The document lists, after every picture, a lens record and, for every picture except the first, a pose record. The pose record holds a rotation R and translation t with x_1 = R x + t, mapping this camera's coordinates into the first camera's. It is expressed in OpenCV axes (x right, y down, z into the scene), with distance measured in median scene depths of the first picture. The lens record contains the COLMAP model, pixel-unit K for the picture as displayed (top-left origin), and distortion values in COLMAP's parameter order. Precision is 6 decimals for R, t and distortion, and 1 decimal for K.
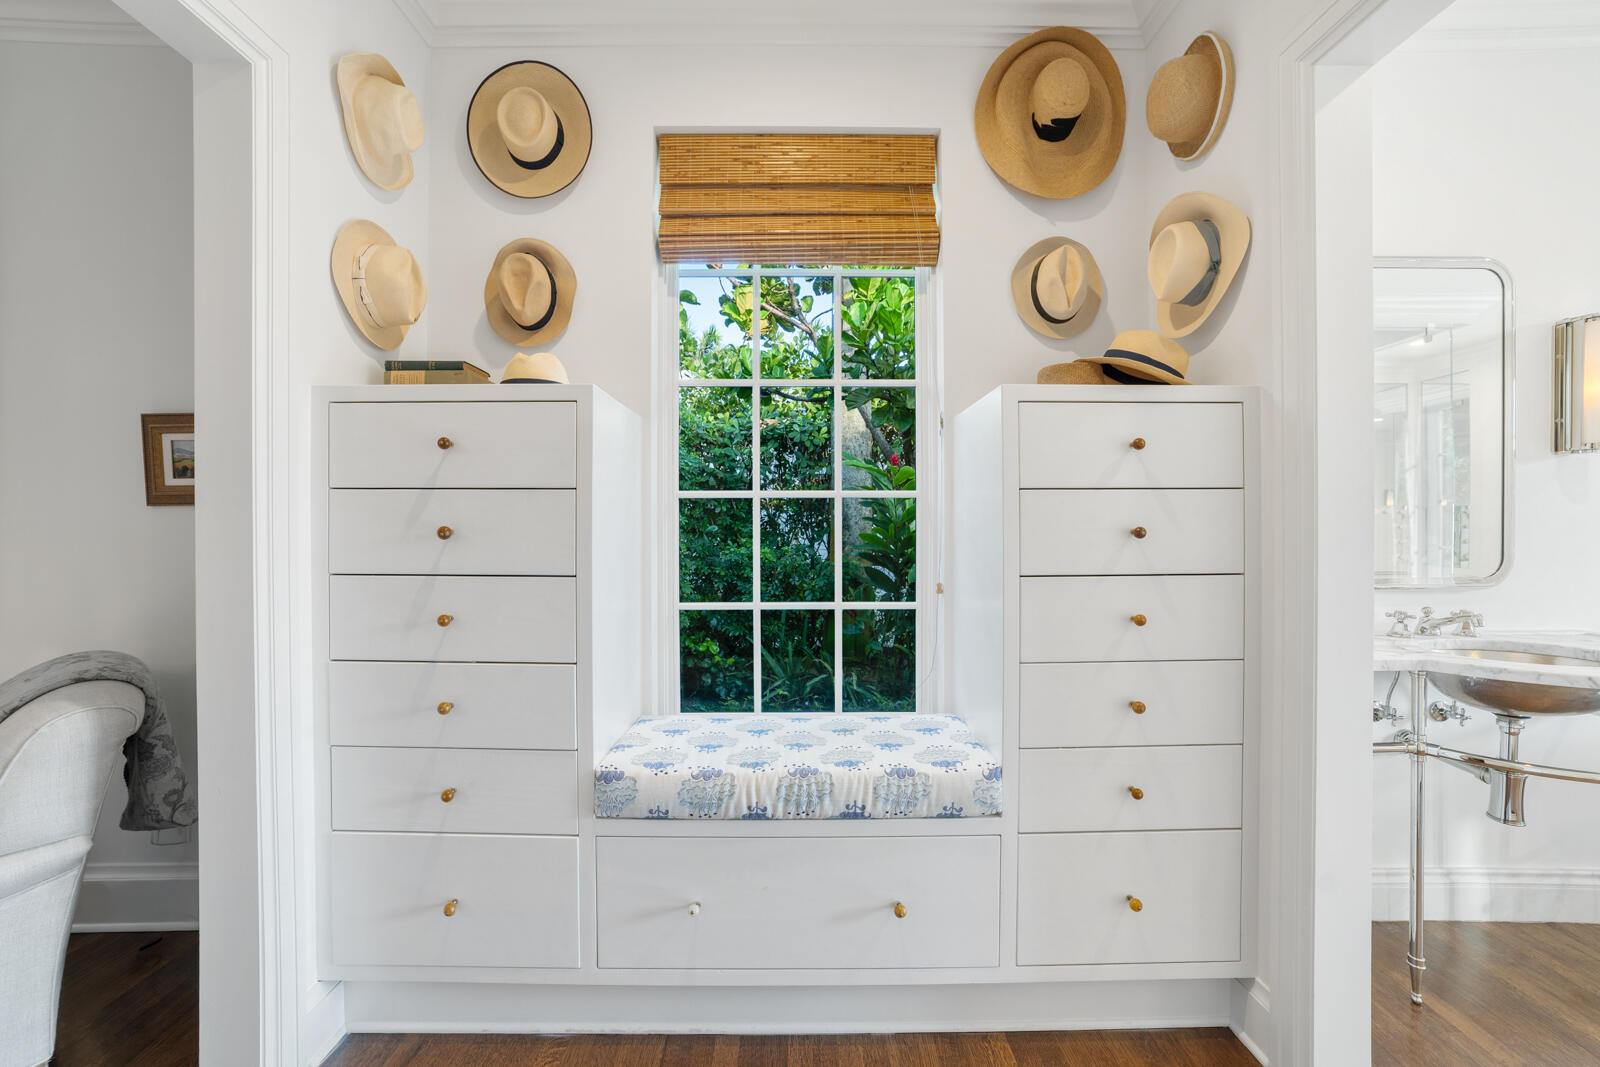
lens RADIAL K [[573.5, 0, 797.3], [0, 573.5, 532.3], [0, 0, 1]] dist [0.000422, -0.000008]
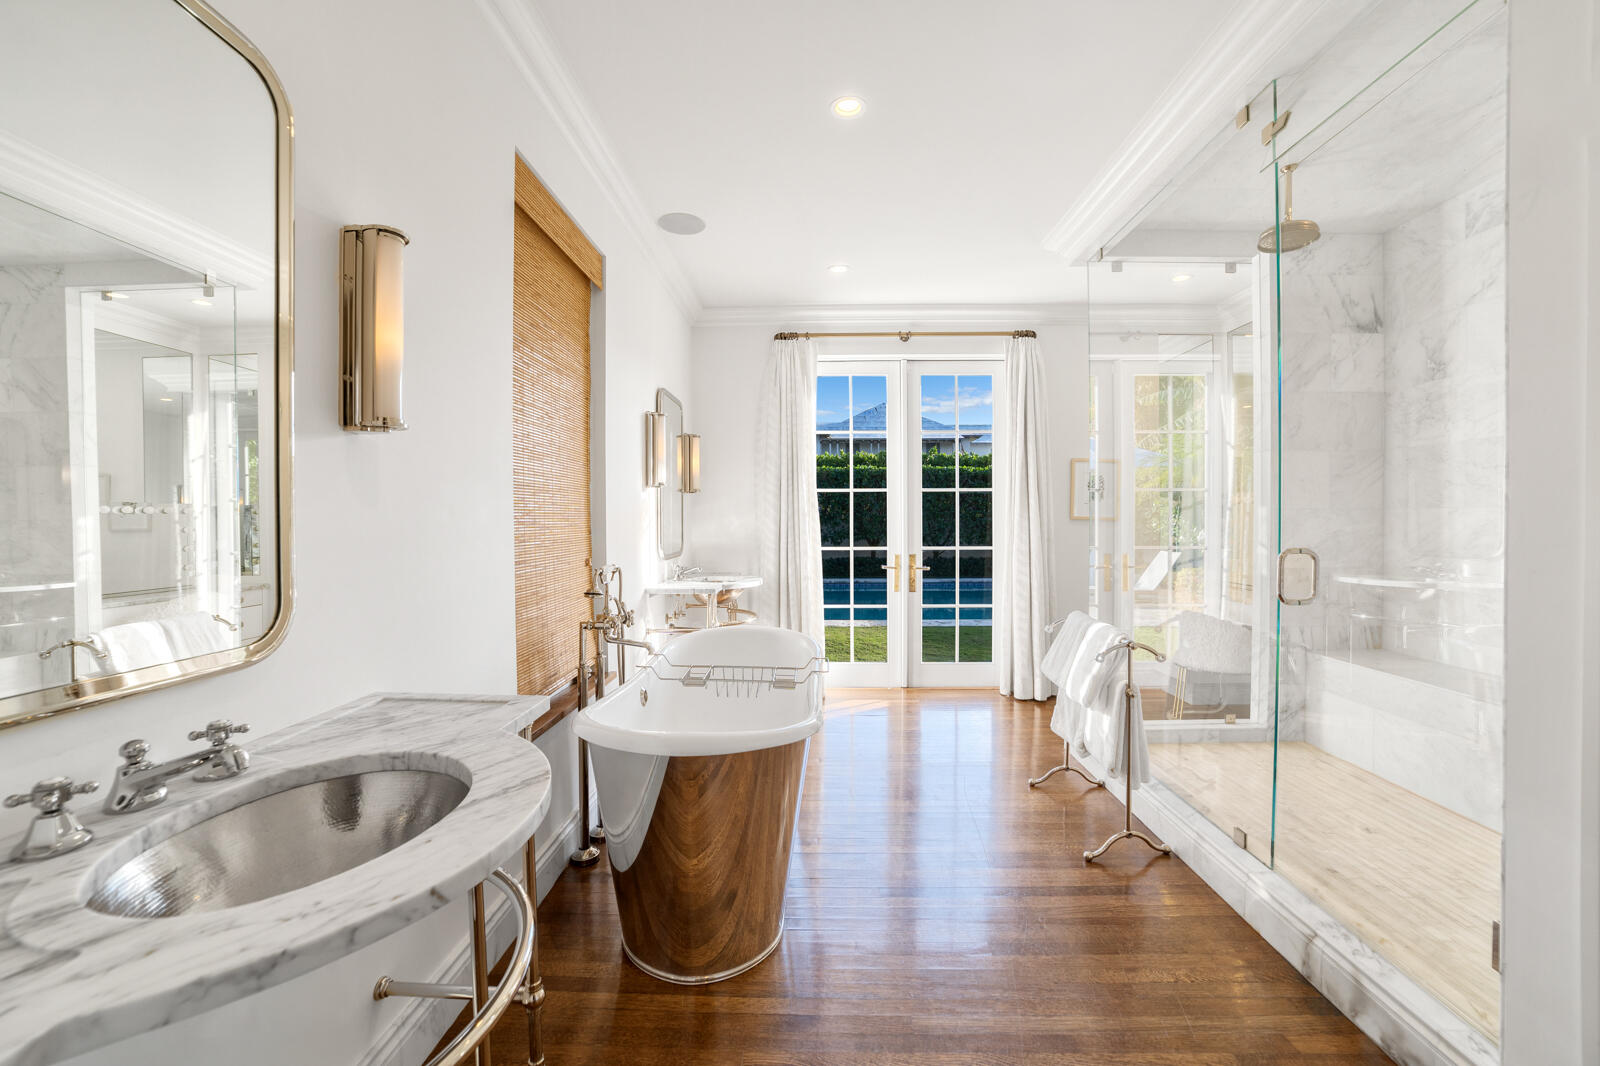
lens RADIAL K [[631.9, 0, 797.4], [0, 631.9, 533.5], [0, 0, 1]] dist [-0.013349, 0.001876]
pose [[0.000858, -0.007696, 0.999970, 0.613793], [0.007124, 0.999945, 0.007690, -0.018036], [-0.999974, 0.007117, 0.000913, 0.490914]]
